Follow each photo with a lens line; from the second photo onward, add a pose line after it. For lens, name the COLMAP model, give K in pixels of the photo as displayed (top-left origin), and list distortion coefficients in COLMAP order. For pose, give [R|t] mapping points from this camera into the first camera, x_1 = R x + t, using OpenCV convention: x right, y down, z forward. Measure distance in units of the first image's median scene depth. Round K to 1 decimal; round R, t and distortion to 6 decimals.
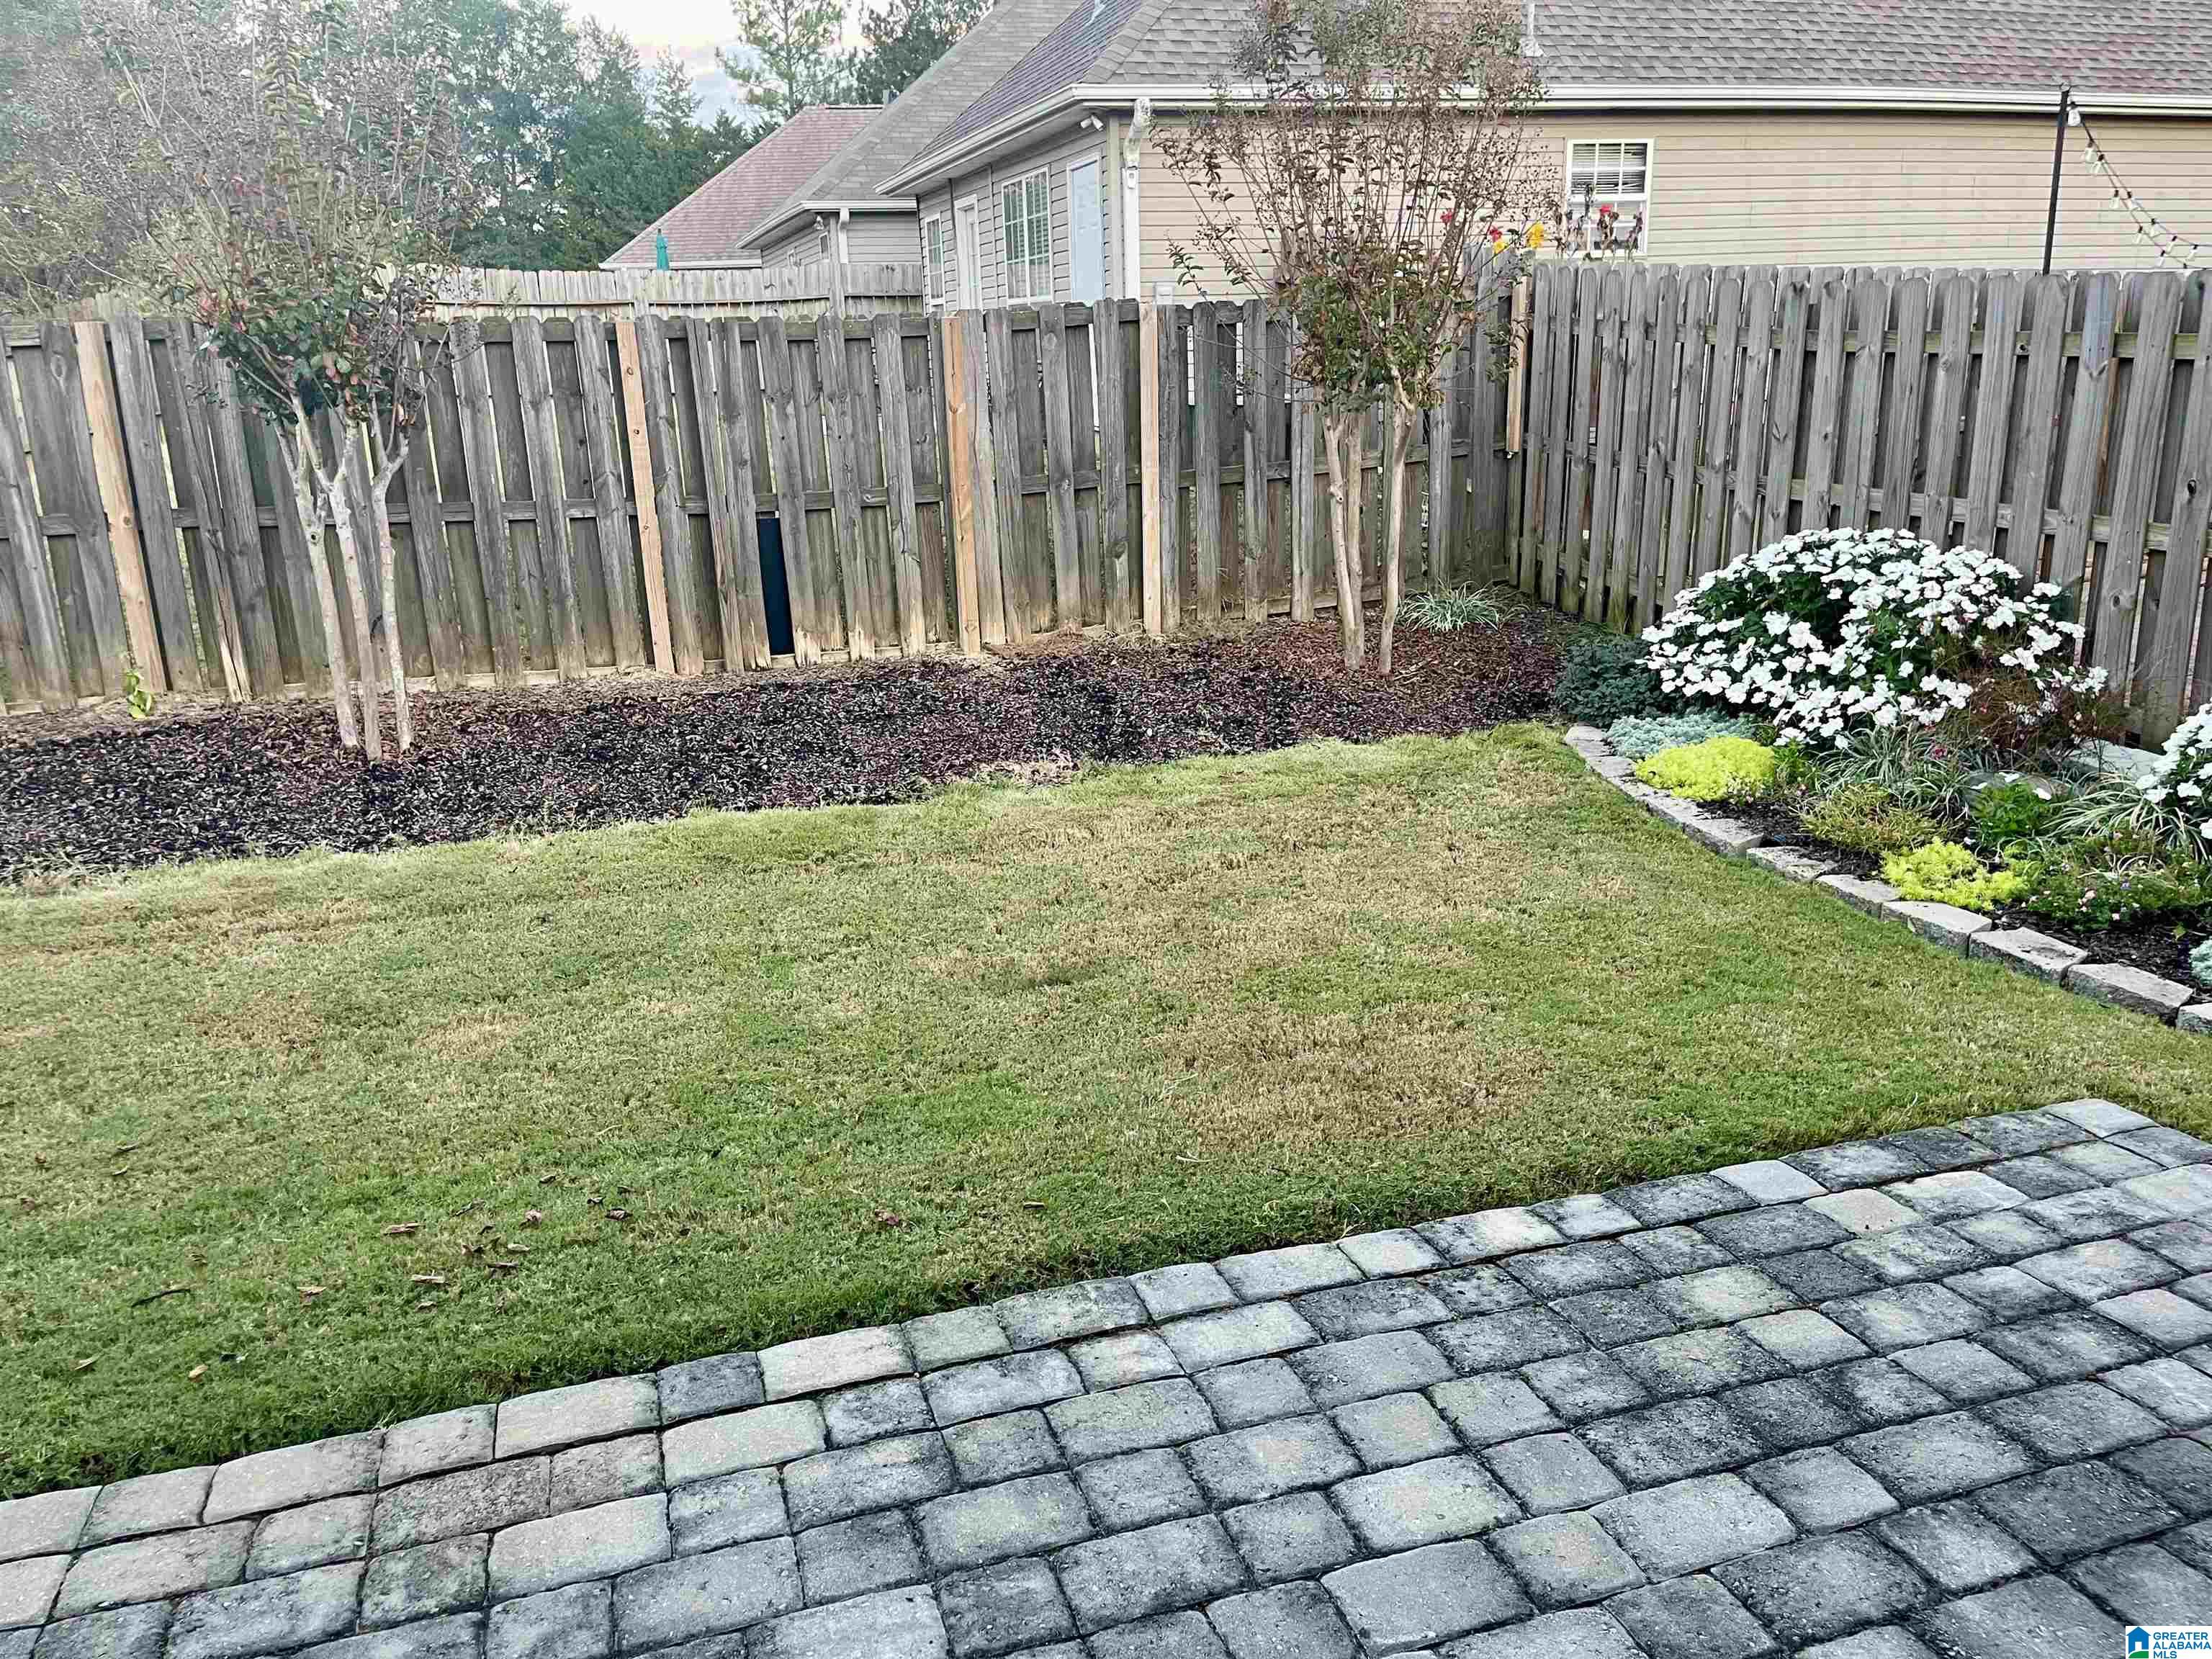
lens RADIAL K [[1653.1, 0, 1106.0], [0, 1653.1, 829.5], [0, 0, 1]] dist [0.033916, -0.005151]
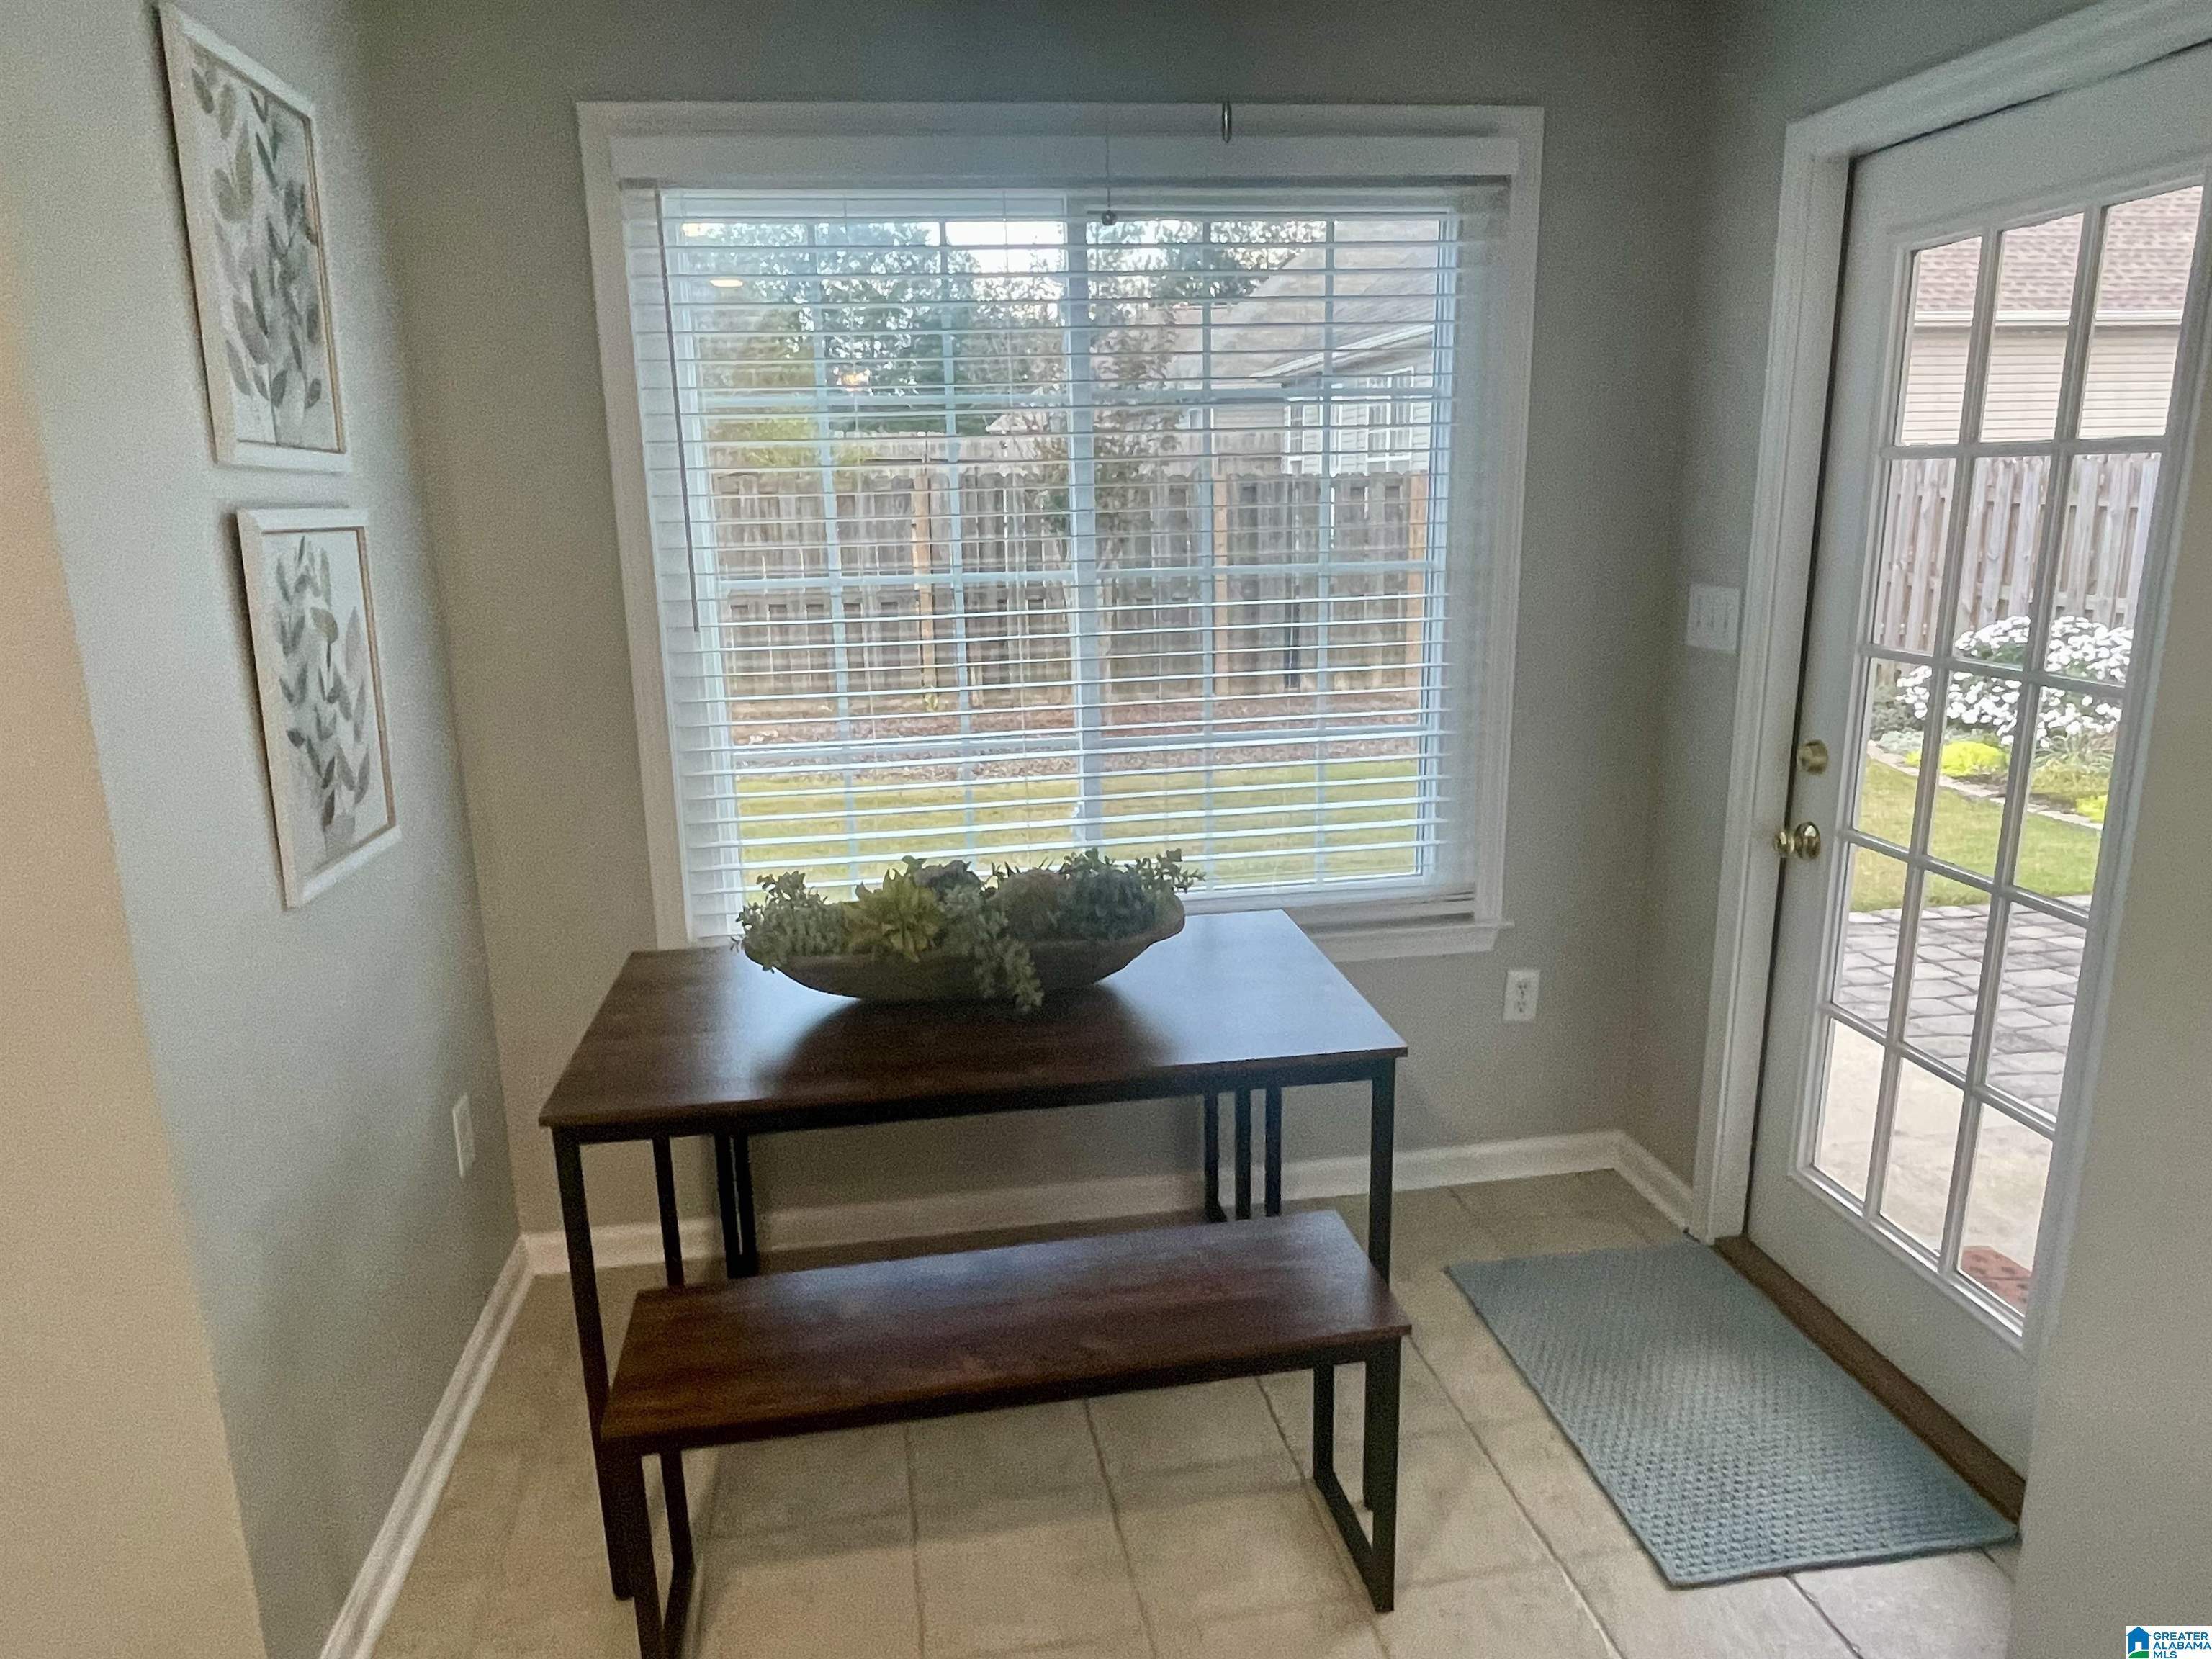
lens RADIAL K [[1398.3, 0, 1106.0], [0, 1398.3, 829.5], [0, 0, 1]] dist [0.008727, -0.025187]
pose [[0.990162, 0.037565, -0.134791, -0.256564], [-0.043373, 0.998241, -0.040410, 0.117293], [0.133036, 0.045859, 0.990050, -0.428807]]
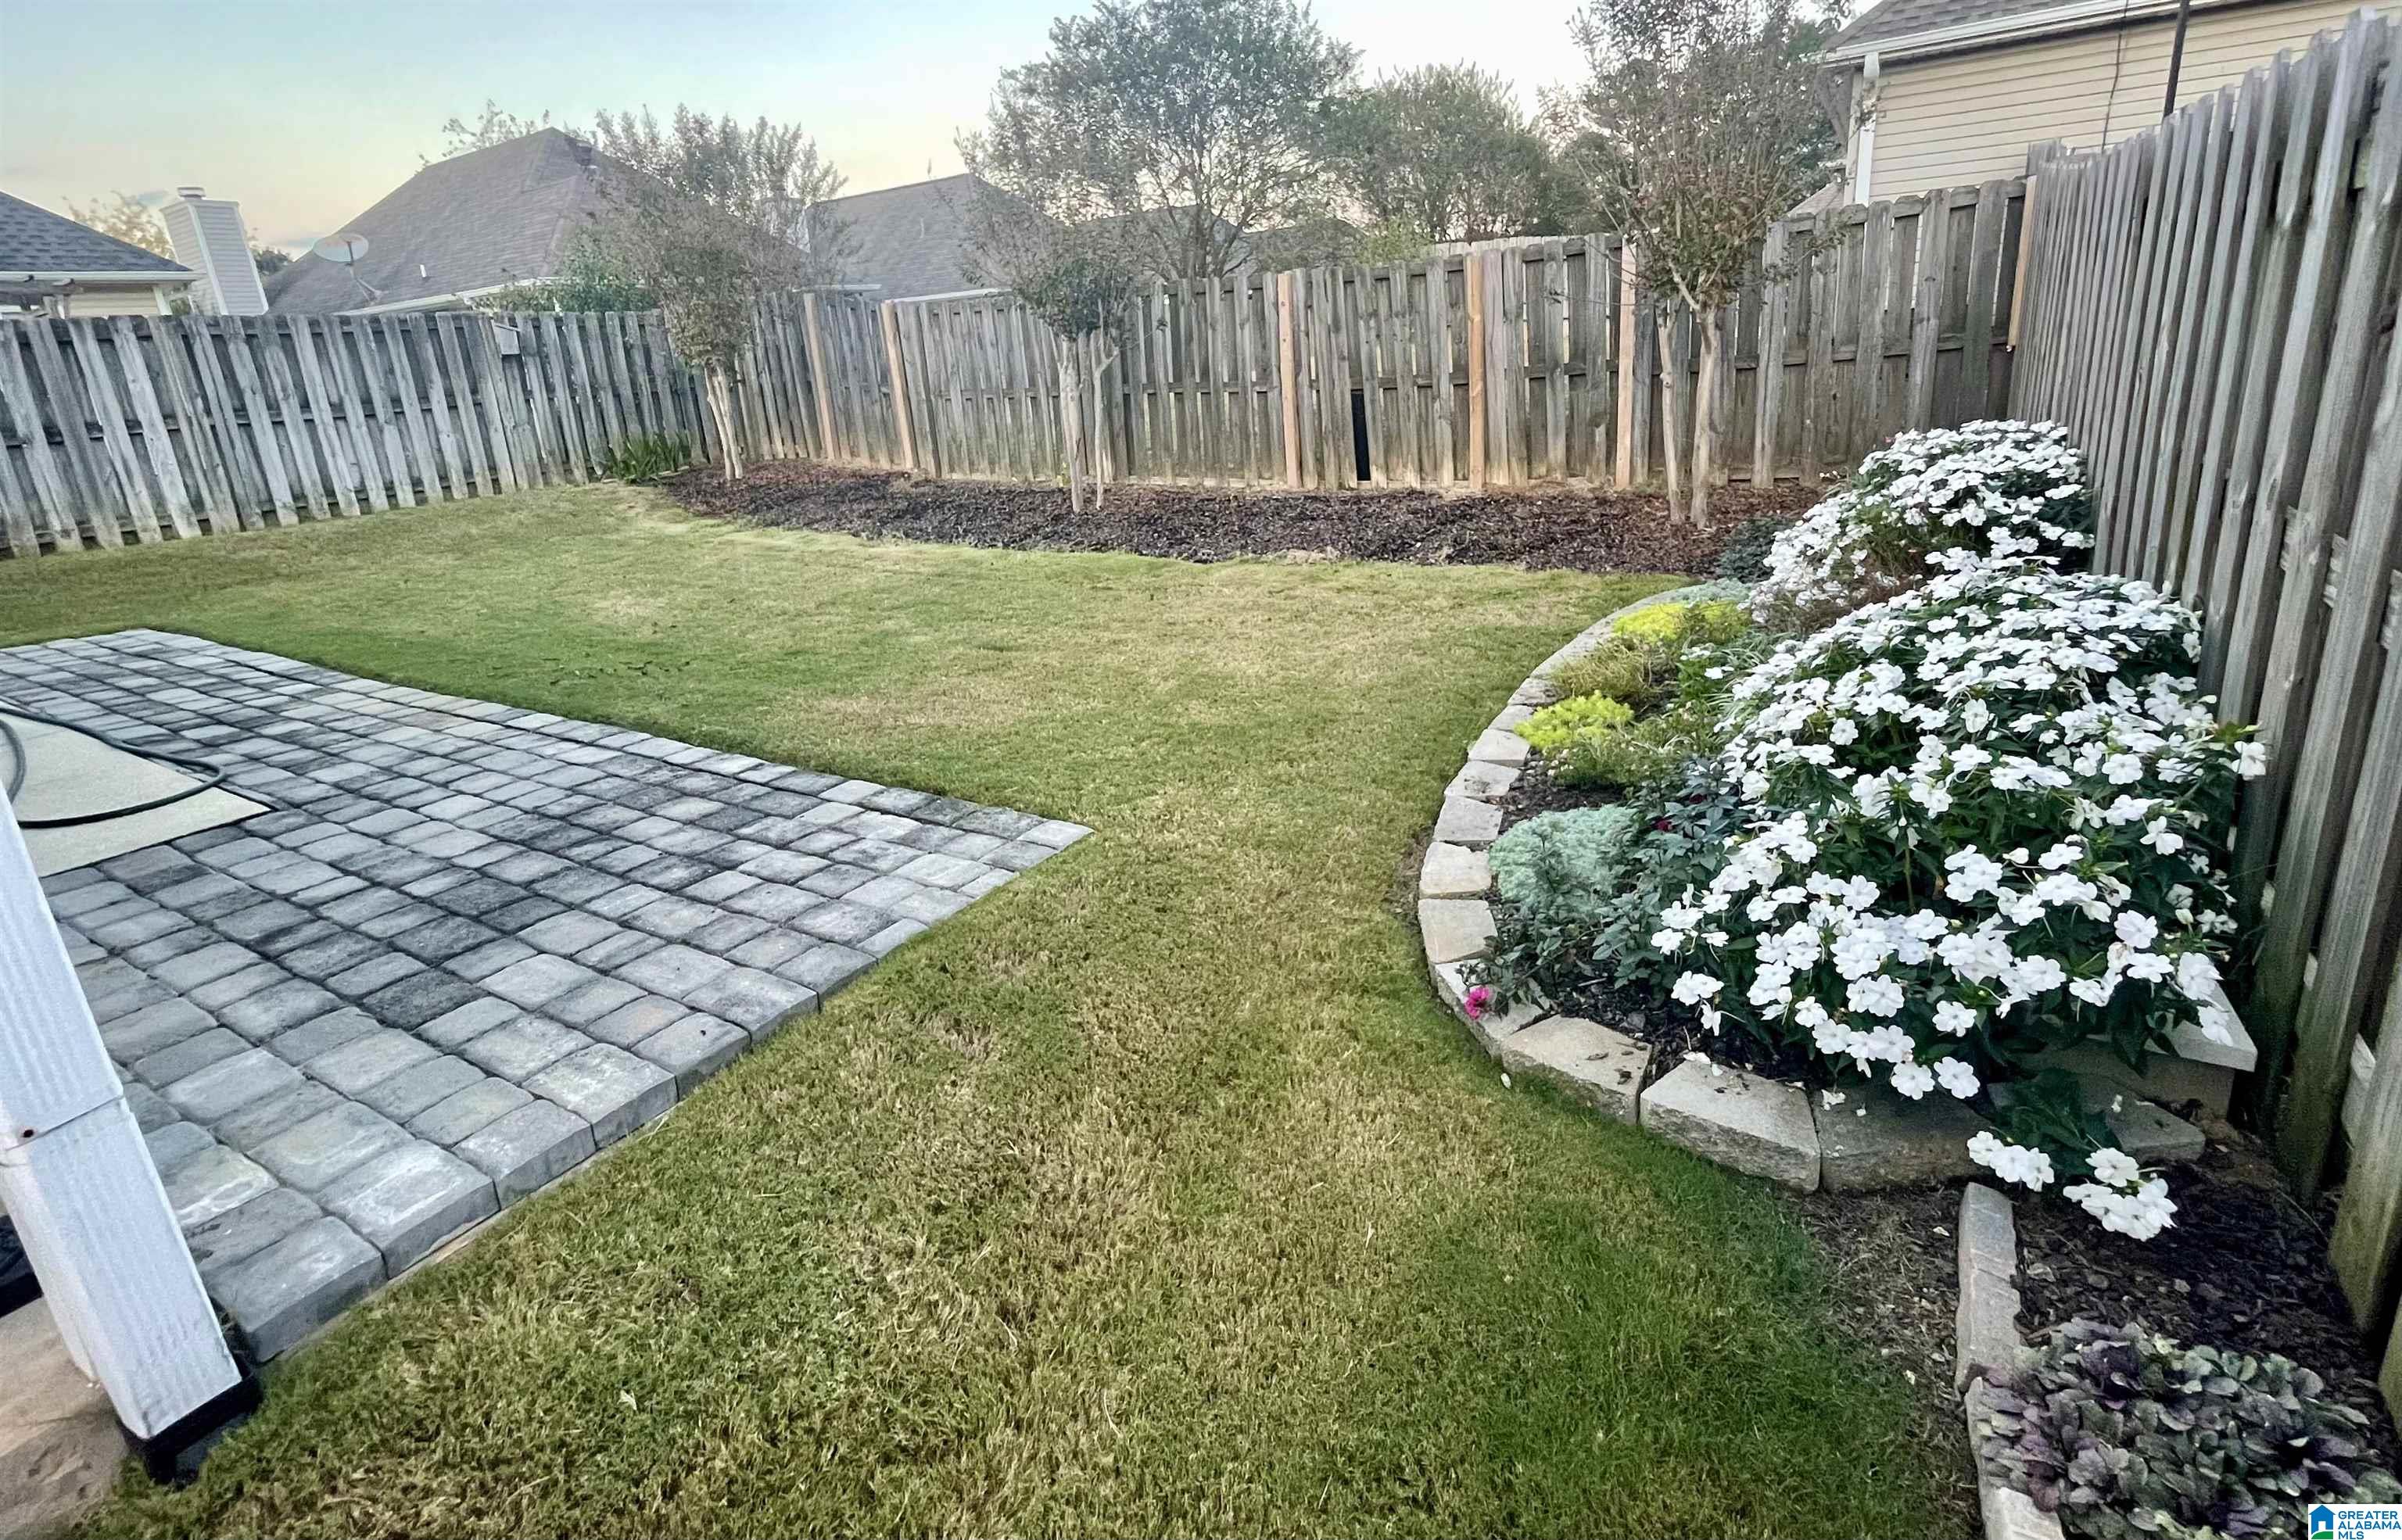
lens RADIAL K [[1102.0, 0, 1202.3], [0, 1102.0, 644.9], [0, 0, 1]] dist [0.000846, -0.000031]
pose [[0.662559, 0.180726, -0.726879, 0.681047], [-0.158477, 0.982308, 0.099780, -0.044753], [0.732052, 0.049084, 0.679478, 0.252975]]
